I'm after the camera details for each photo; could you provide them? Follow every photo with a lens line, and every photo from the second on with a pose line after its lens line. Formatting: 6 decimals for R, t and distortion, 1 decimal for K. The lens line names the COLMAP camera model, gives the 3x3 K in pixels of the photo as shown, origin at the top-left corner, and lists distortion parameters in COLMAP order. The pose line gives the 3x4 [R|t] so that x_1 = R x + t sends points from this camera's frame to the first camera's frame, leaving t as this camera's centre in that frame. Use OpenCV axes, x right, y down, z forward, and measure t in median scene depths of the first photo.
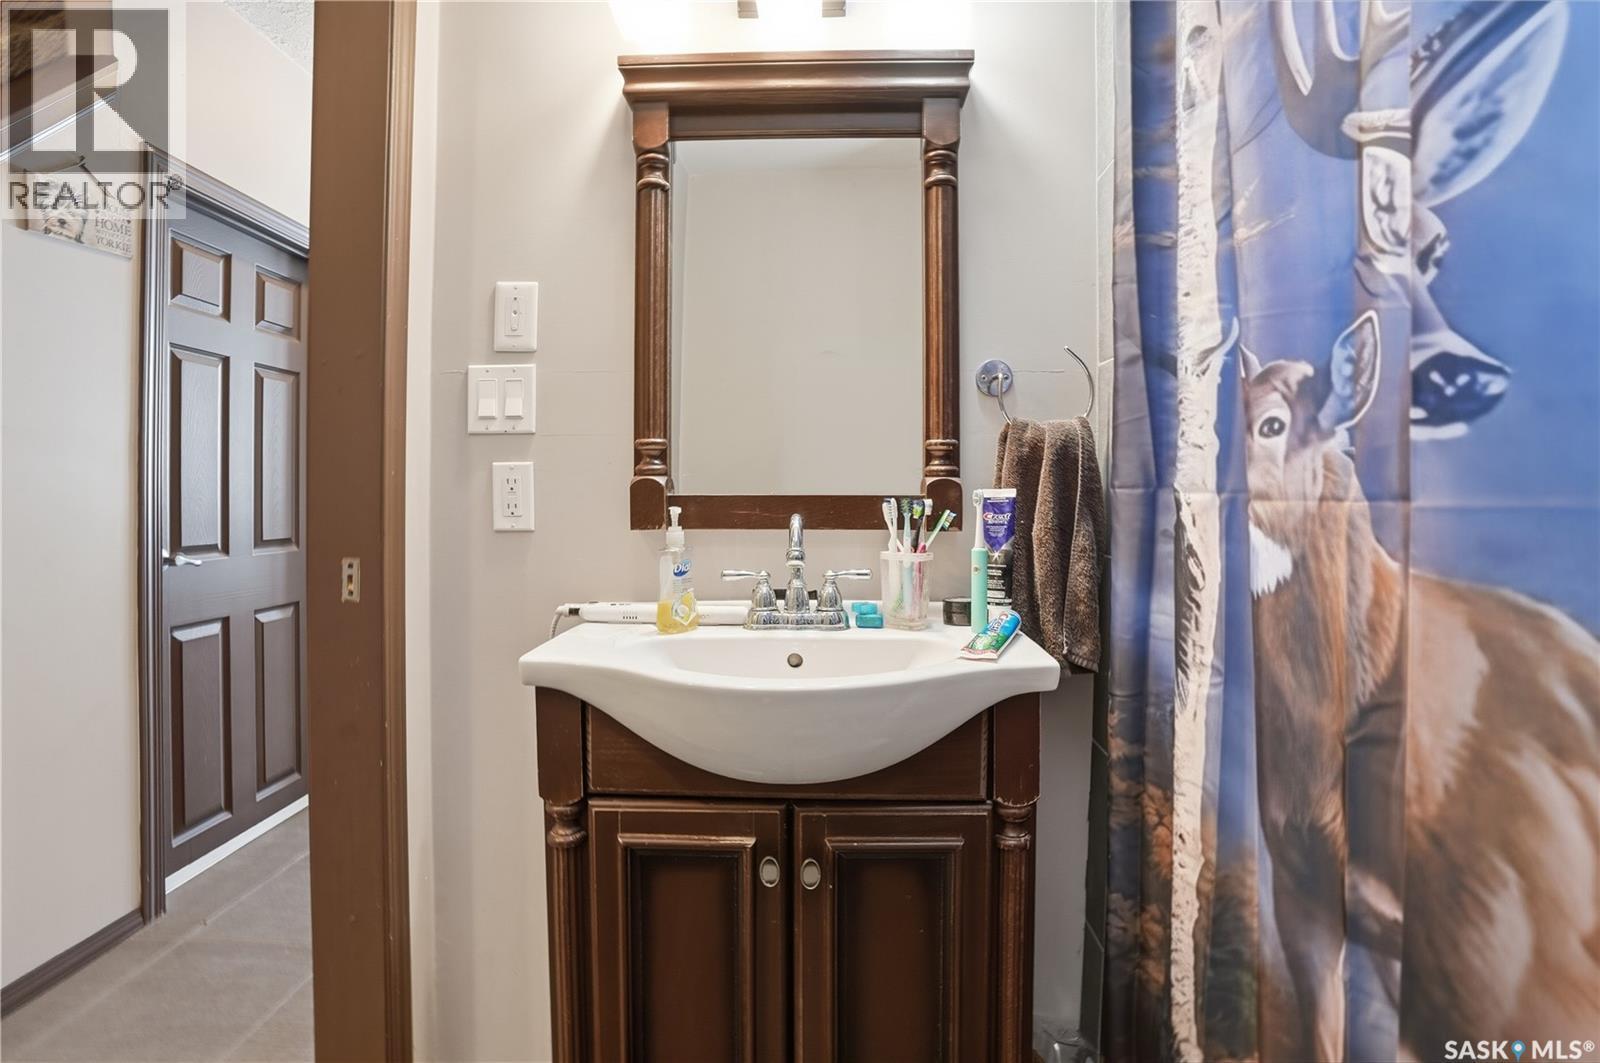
lens RADIAL K [[792.7, 0, 790.2], [0, 792.7, 503.3], [0, 0, 1]] dist [-0.074215, 0.040731]
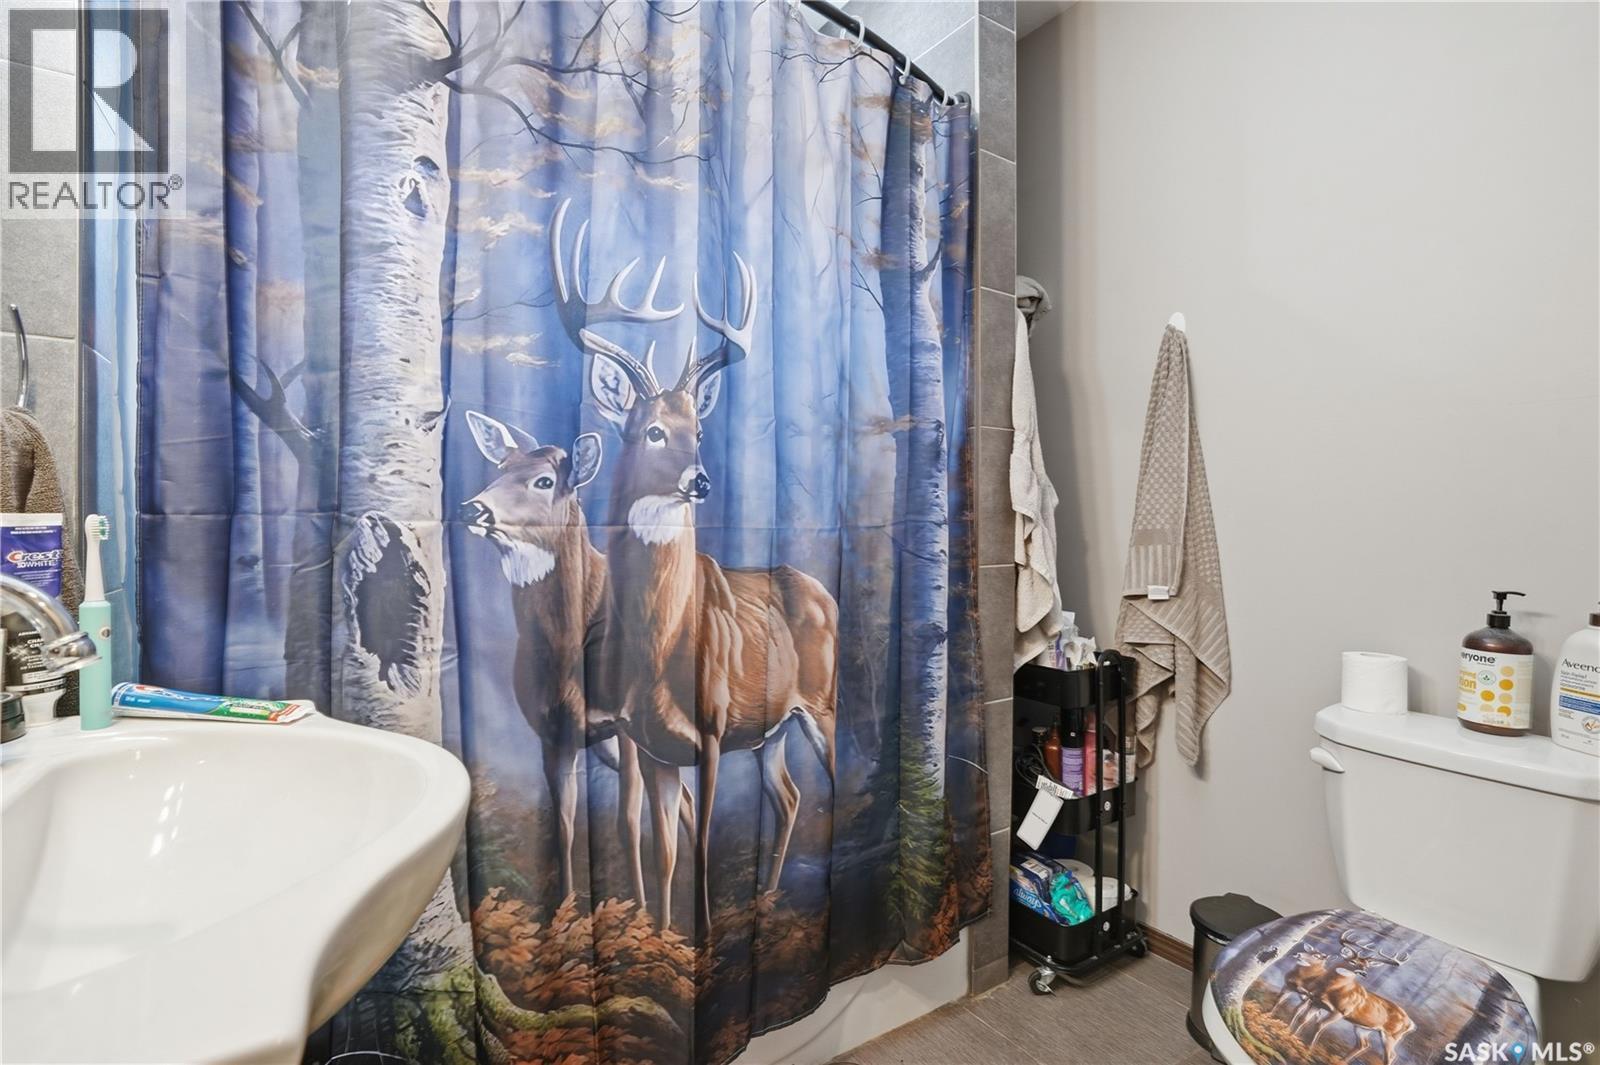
lens RADIAL K [[792.7, 0, 790.2], [0, 792.7, 504.3], [0, 0, 1]] dist [-0.074215, 0.040731]
pose [[-0.575857, 0.002105, 0.817548, -1.125923], [-0.001523, 0.999992, -0.003648, -0.047178], [-0.817549, -0.003346, -0.575849, 1.588733]]
